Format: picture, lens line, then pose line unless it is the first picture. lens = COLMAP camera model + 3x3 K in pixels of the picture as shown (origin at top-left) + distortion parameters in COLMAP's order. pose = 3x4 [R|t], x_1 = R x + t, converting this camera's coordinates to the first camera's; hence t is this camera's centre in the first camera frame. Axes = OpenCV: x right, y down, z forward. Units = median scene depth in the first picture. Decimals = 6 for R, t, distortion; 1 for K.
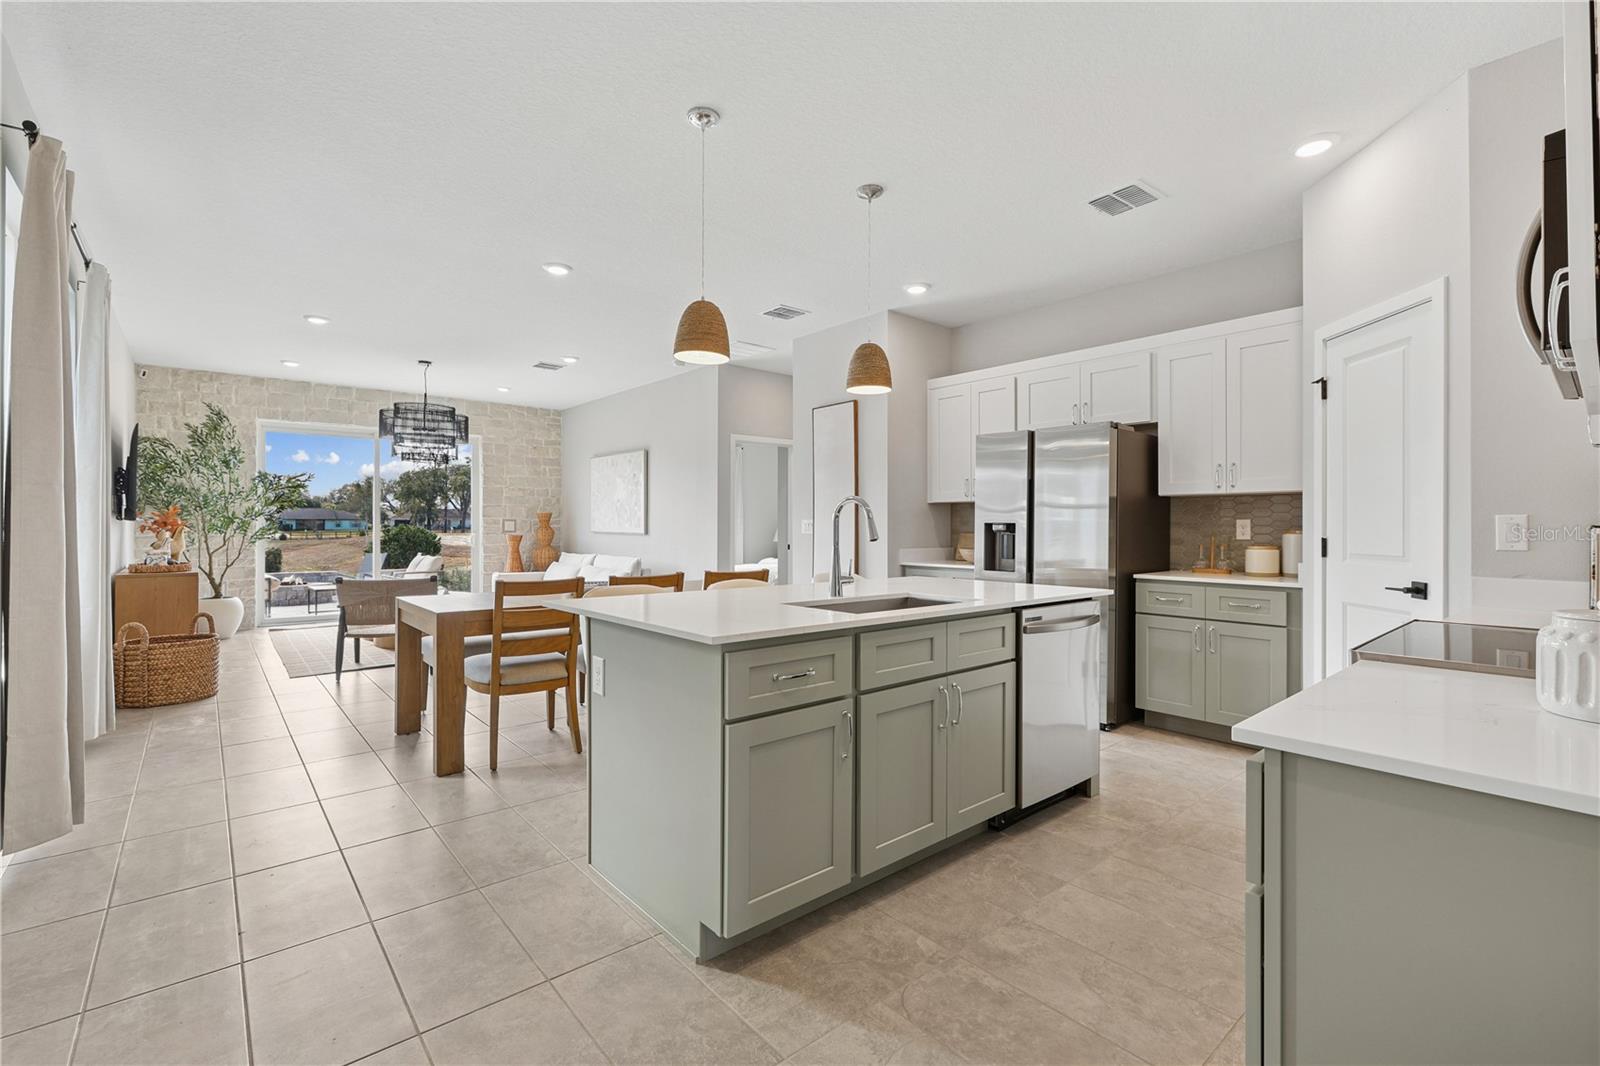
lens RADIAL K [[710.2, 0, 799.4], [0, 710.2, 524.0], [0, 0, 1]] dist [-0.000956, -0.000017]
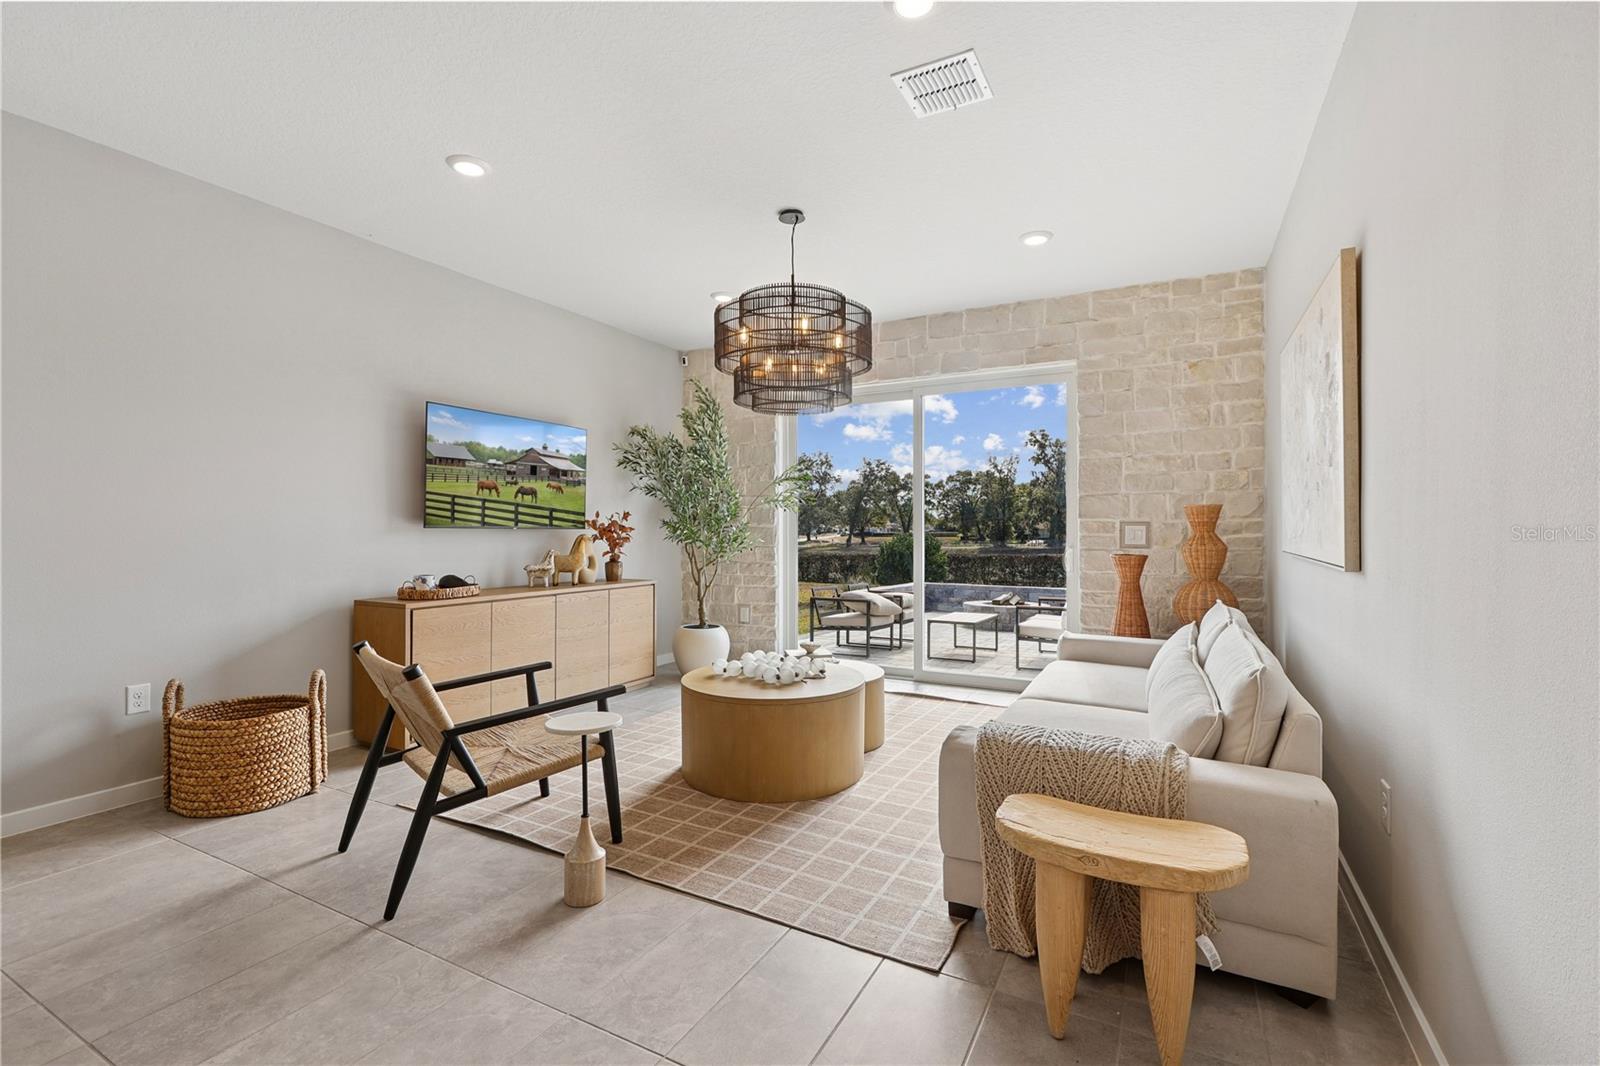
lens RADIAL K [[710.2, 0, 799.4], [0, 710.2, 524.0], [0, 0, 1]] dist [-0.000956, -0.000017]
pose [[0.365336, -0.012640, -0.930790, -0.040751], [-0.000582, 0.999905, -0.013807, 0.001942], [0.930875, 0.005586, 0.365294, 0.615408]]
